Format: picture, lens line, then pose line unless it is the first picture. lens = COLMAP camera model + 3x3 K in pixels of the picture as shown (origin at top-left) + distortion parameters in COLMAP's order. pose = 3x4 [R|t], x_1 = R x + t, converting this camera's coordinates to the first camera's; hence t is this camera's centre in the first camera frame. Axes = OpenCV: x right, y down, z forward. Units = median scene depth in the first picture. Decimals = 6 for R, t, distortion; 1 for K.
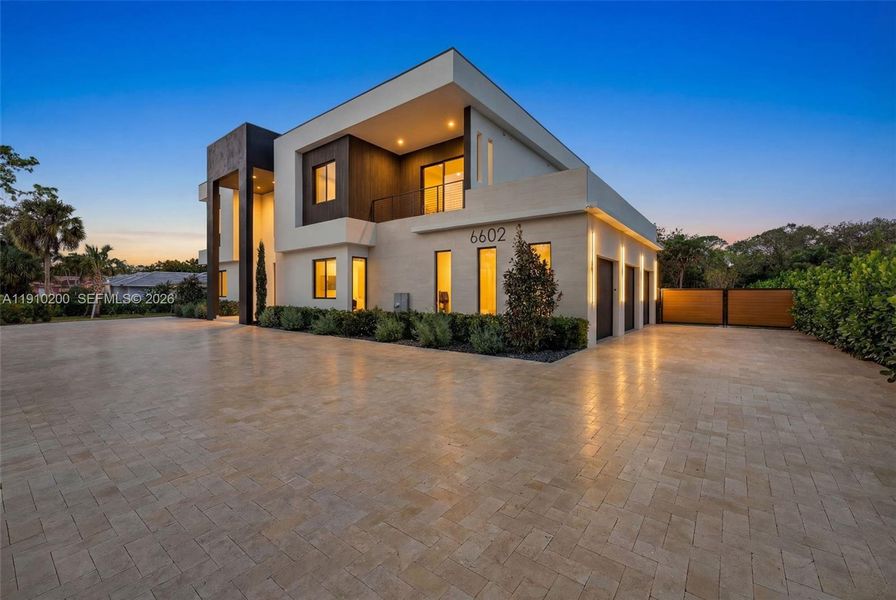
lens RADIAL K [[370.4, 0, 448.0], [0, 370.4, 300.0], [0, 0, 1]] dist [0.000213, 0.000216]
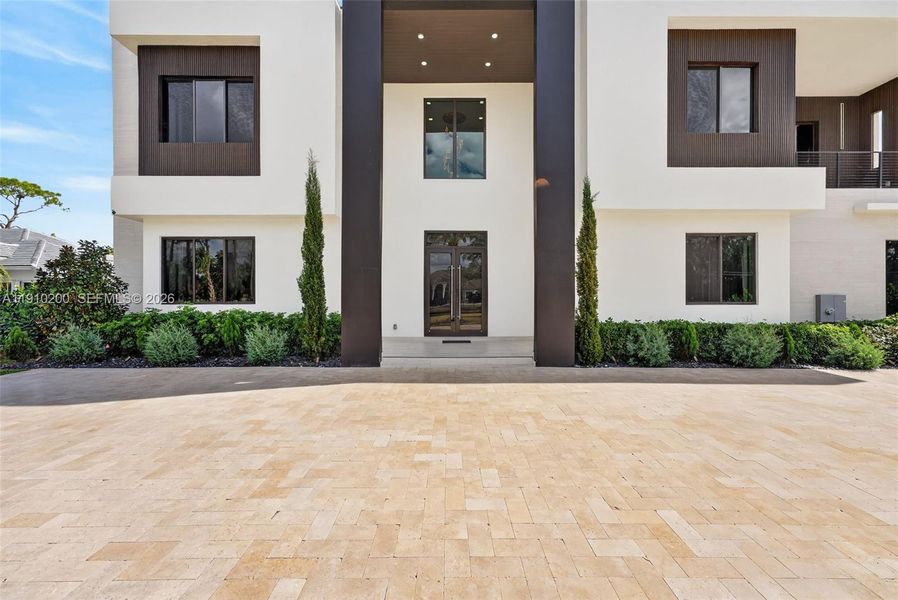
lens RADIAL K [[351.1, 0, 449.0], [0, 351.1, 300.0], [0, 0, 1]] dist [-0.001089, -0.000052]
pose [[0.789647, 0.001210, 0.613560, -0.923642], [0.005683, 0.999941, -0.009285, -0.006118], [-0.613535, 0.010819, 0.789593, 0.781327]]
